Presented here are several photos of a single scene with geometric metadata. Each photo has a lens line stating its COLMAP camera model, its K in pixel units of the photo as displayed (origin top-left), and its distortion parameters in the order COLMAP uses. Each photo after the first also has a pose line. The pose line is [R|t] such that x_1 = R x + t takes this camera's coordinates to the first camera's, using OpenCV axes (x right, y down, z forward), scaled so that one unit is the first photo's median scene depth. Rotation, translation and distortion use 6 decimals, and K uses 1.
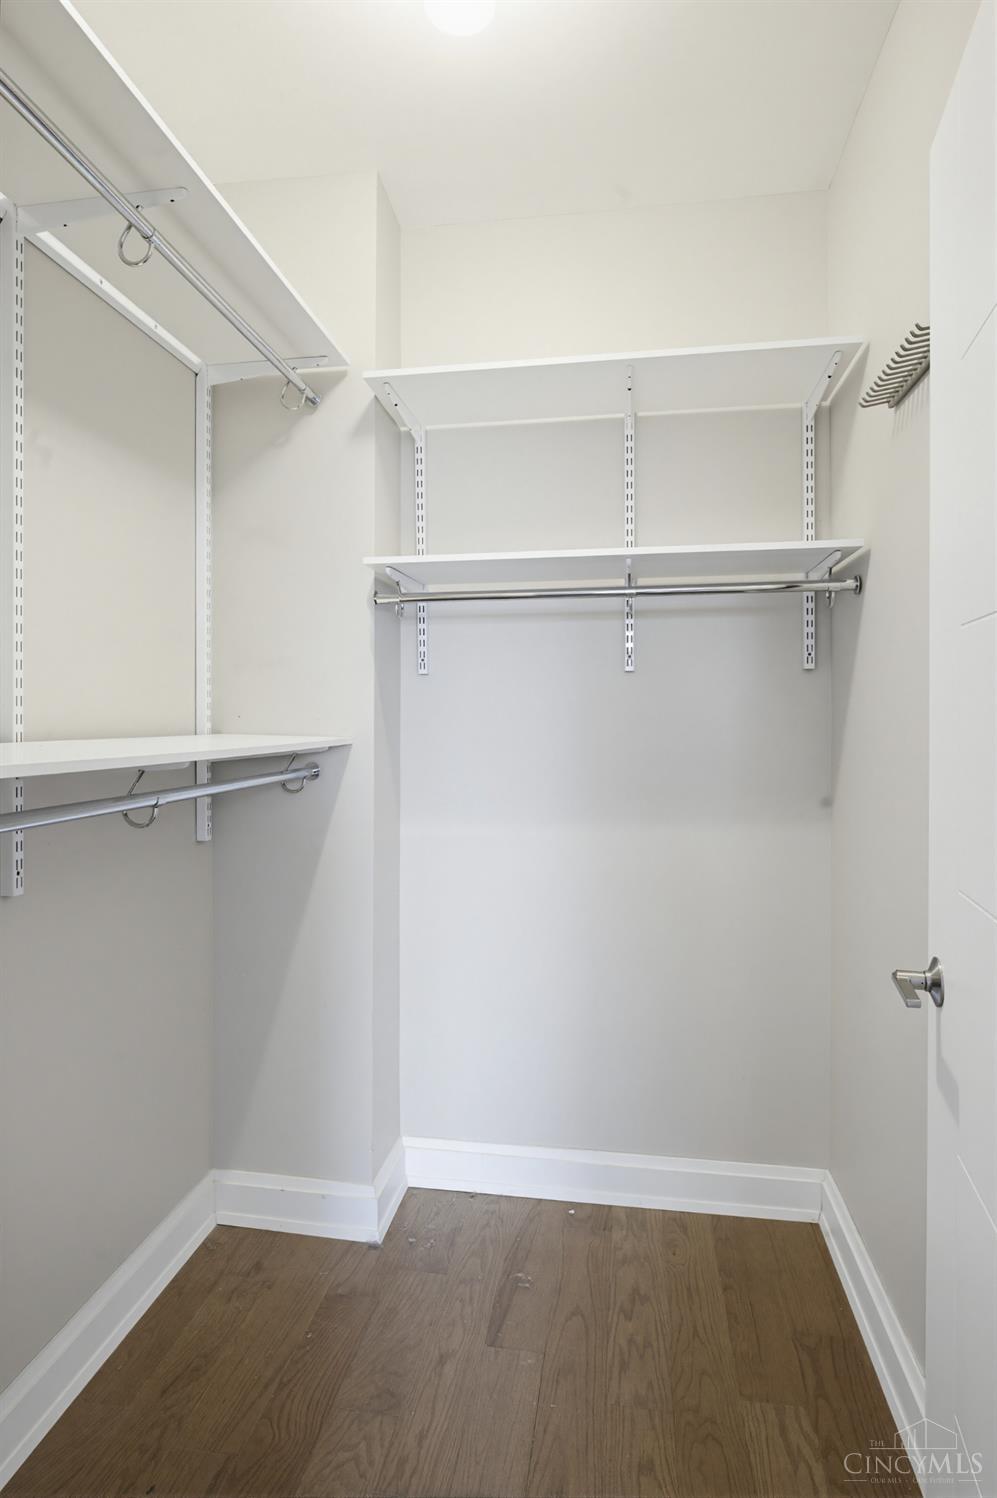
lens RADIAL K [[862.5, 0, 498.5], [0, 862.5, 749.0], [0, 0, 1]] dist [-0.000769, -0.000658]
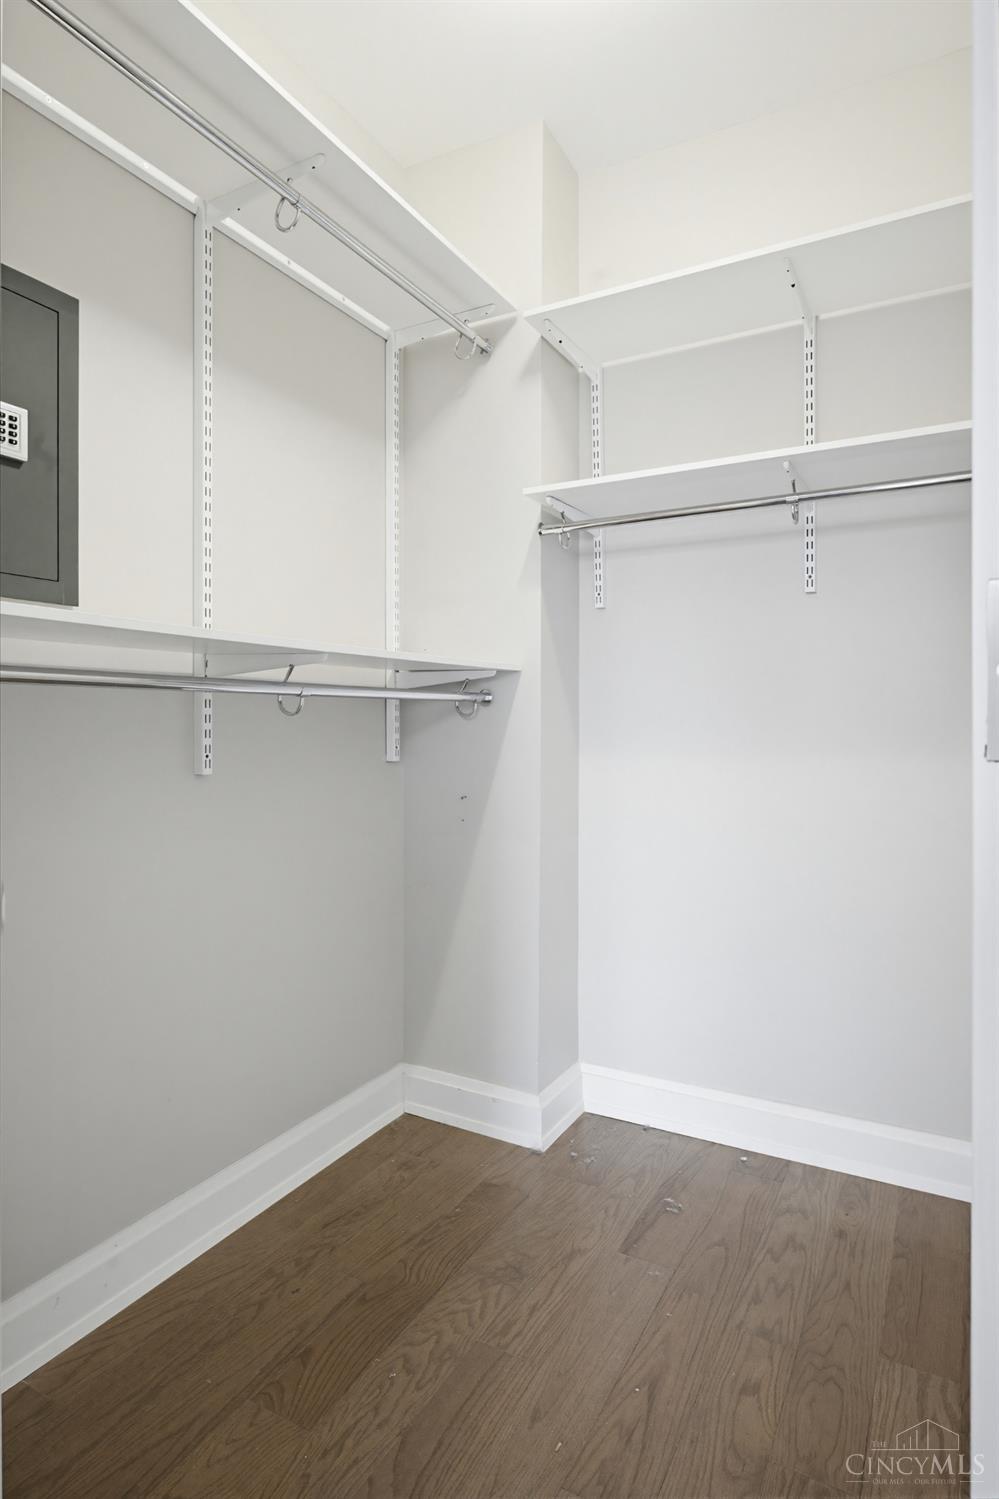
lens RADIAL K [[860.2, 0, 499.5], [0, 860.2, 749.5], [0, 0, 1]] dist [-0.006258, 0.000092]
pose [[0.941255, 0.007538, -0.337613, 0.164847], [-0.008791, 0.999959, -0.002182, 0.094535], [0.337583, 0.005022, 0.941282, 0.004842]]
